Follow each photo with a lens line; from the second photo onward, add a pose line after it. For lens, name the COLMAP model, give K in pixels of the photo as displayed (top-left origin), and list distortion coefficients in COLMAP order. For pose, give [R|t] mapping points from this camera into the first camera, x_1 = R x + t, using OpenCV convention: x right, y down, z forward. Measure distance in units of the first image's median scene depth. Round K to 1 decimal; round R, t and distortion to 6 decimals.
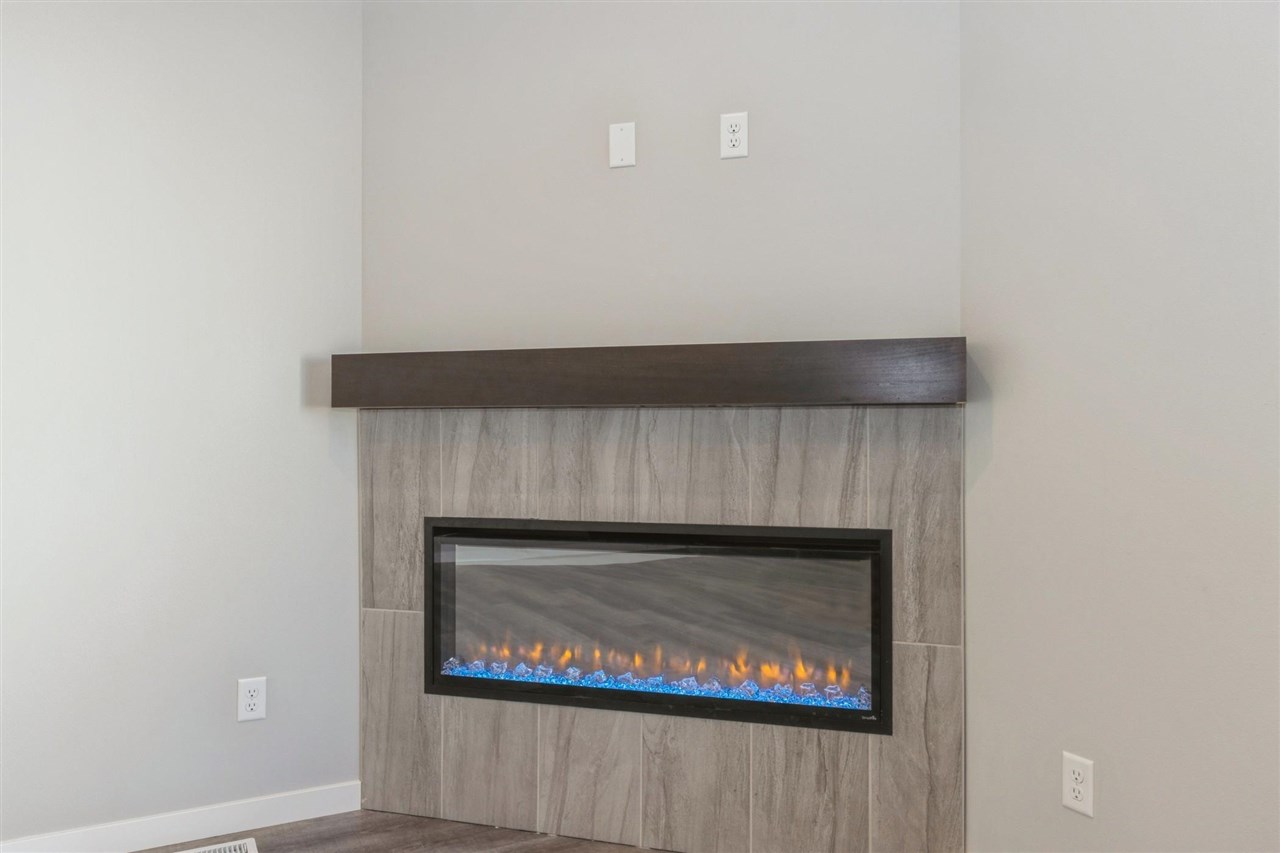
lens RADIAL K [[976.7, 0, 638.4], [0, 976.7, 435.0], [0, 0, 1]] dist [0.030356, 0.000282]
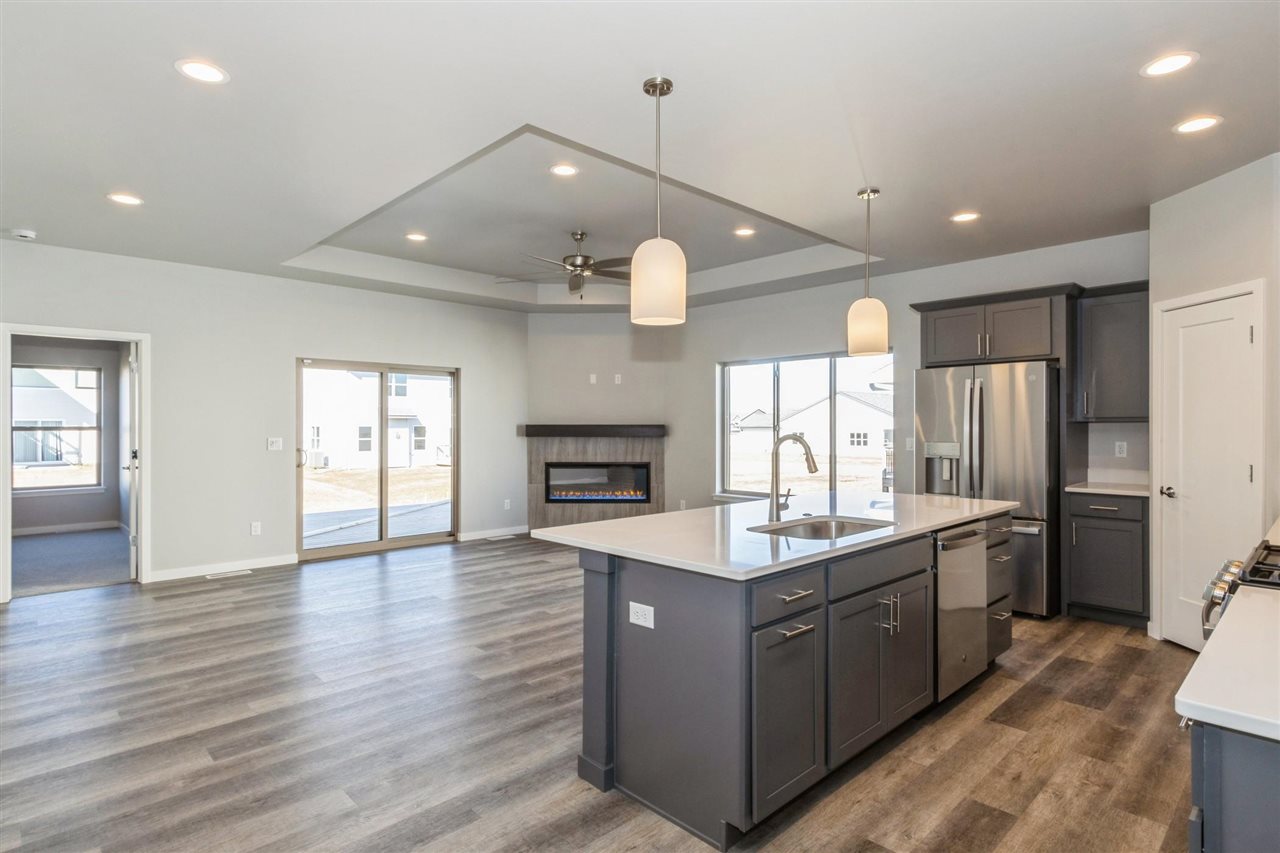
lens RADIAL K [[664.3, 0, 640.8], [0, 664.3, 426.9], [0, 0, 1]] dist [-0.004105, -0.000006]
pose [[0.952583, 0.002902, 0.304265, -0.733177], [-0.000505, 0.999968, -0.007956, -0.049352], [-0.304278, 0.007425, 0.952554, -1.977746]]
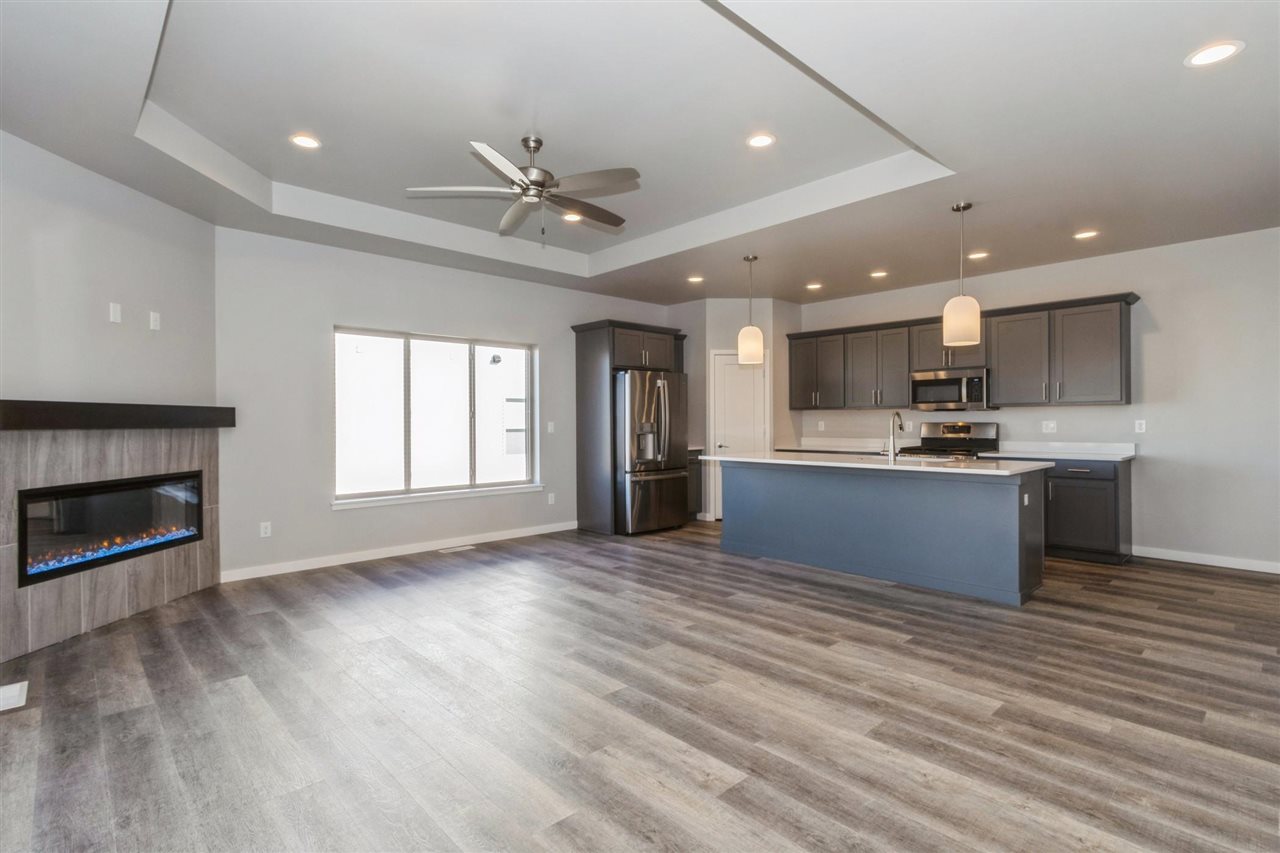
lens RADIAL K [[607.7, 0, 639.4], [0, 607.7, 421.5], [0, 0, 1]] dist [0.007867, -0.000067]
pose [[-0.284058, 0.003484, 0.958801, -1.688528], [0.012911, 0.999917, 0.000192, -0.029118], [-0.958720, 0.012434, -0.284079, 0.232286]]
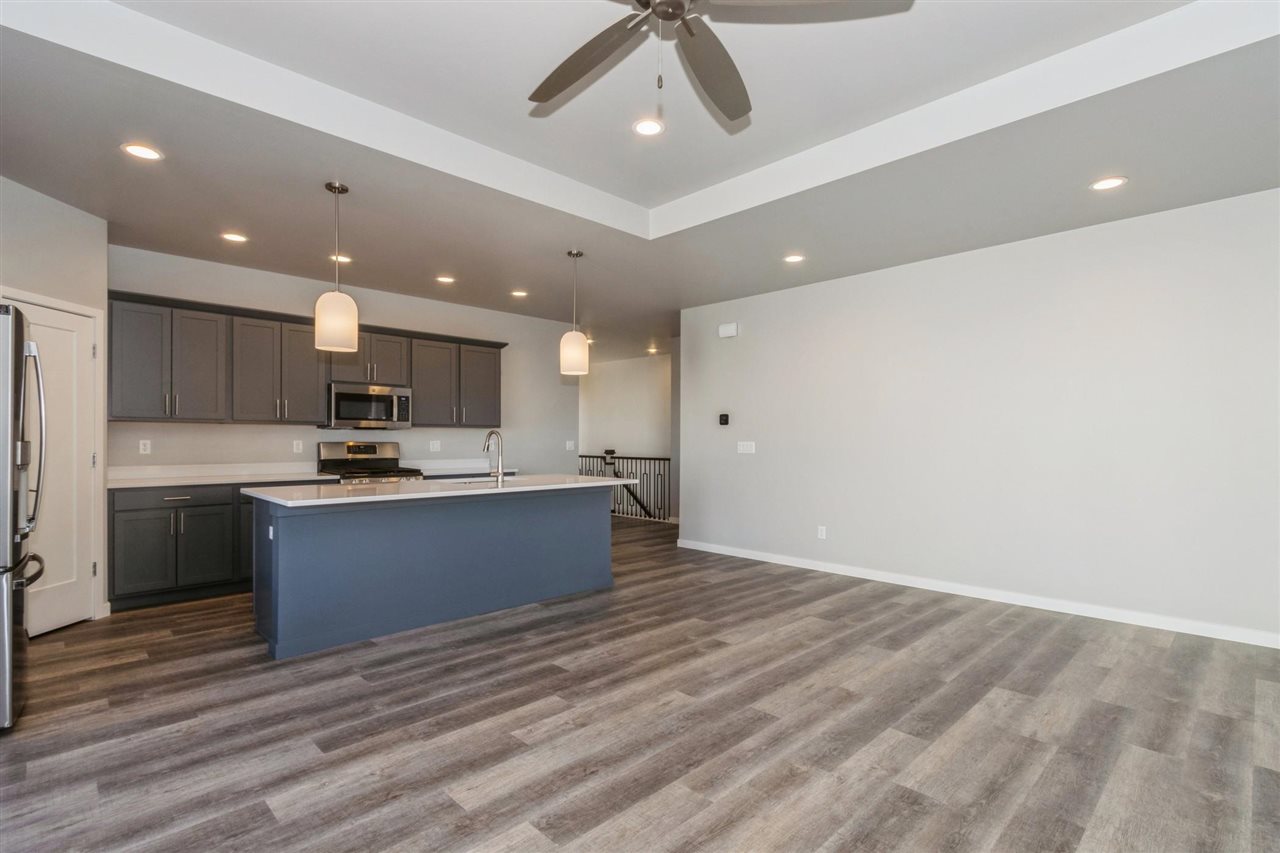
lens RADIAL K [[607.7, 0, 631.9], [0, 607.7, 445.3], [0, 0, 1]] dist [0.007867, -0.000067]
pose [[-0.955196, 0.002392, -0.295965, -0.032677], [-0.002318, 0.999876, 0.015561, -0.032112], [0.295966, 0.015550, -0.955072, 0.740329]]
